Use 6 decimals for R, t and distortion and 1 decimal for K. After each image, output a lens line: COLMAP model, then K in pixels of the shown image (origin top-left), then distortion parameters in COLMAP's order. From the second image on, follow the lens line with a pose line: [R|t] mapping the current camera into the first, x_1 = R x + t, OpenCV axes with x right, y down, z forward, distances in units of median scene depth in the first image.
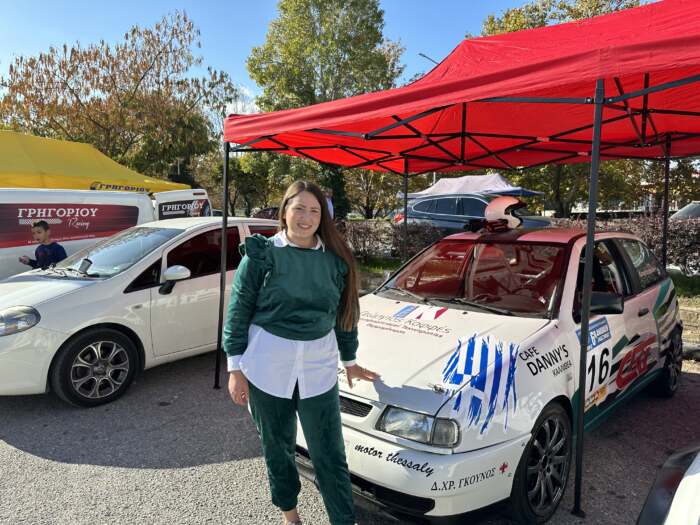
lens RADIAL K [[489.6, 0, 349.8], [0, 489.6, 265.7], [0, 0, 1]] dist [0.044027, -0.043179]
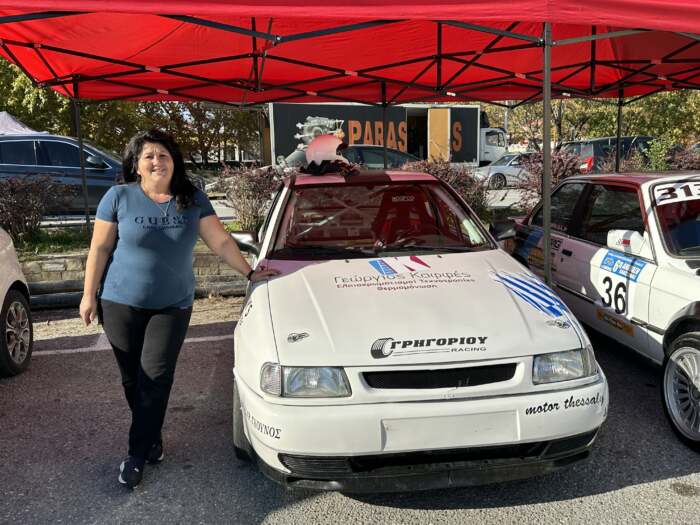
lens RADIAL K [[571.5, 0, 348.0], [0, 571.5, 256.0], [0, 0, 1]] dist [0.105407, -0.156094]
pose [[0.618481, -0.137738, 0.773634, -0.416939], [0.102294, 0.990253, 0.094527, -0.013716], [-0.779113, 0.020675, 0.626542, 0.268403]]
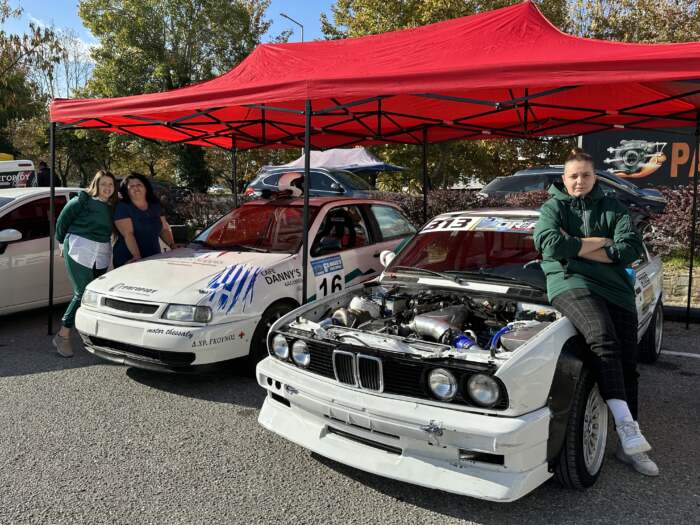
lens RADIAL K [[571.5, 0, 349.9], [0, 571.5, 258.2], [0, 0, 1]] dist [0.105407, -0.156094]
pose [[0.976226, -0.024192, 0.215400, 0.111622], [0.021203, 0.999644, 0.016175, 0.054302], [-0.215715, -0.011223, 0.976392, -0.420670]]
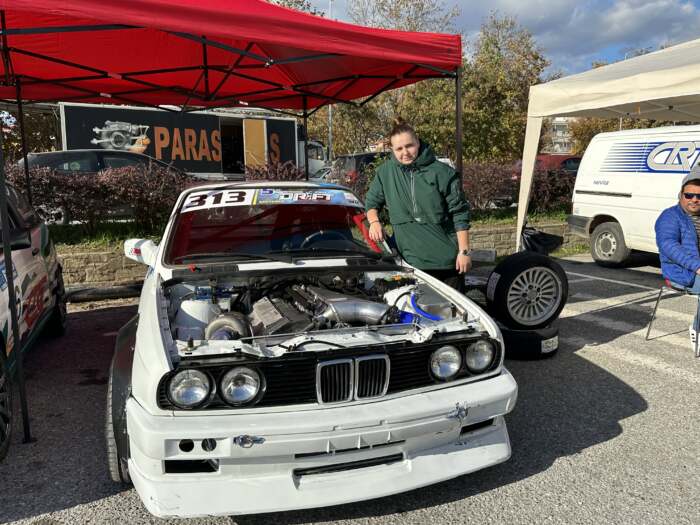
lens RADIAL K [[571.5, 0, 354.4], [0, 571.5, 256.0], [0, 0, 1]] dist [0.105407, -0.156094]
pose [[0.420778, -0.130792, 0.897685, -0.144379], [0.099111, 0.990256, 0.097822, 0.037024], [-0.901733, 0.047809, 0.429642, -0.070145]]
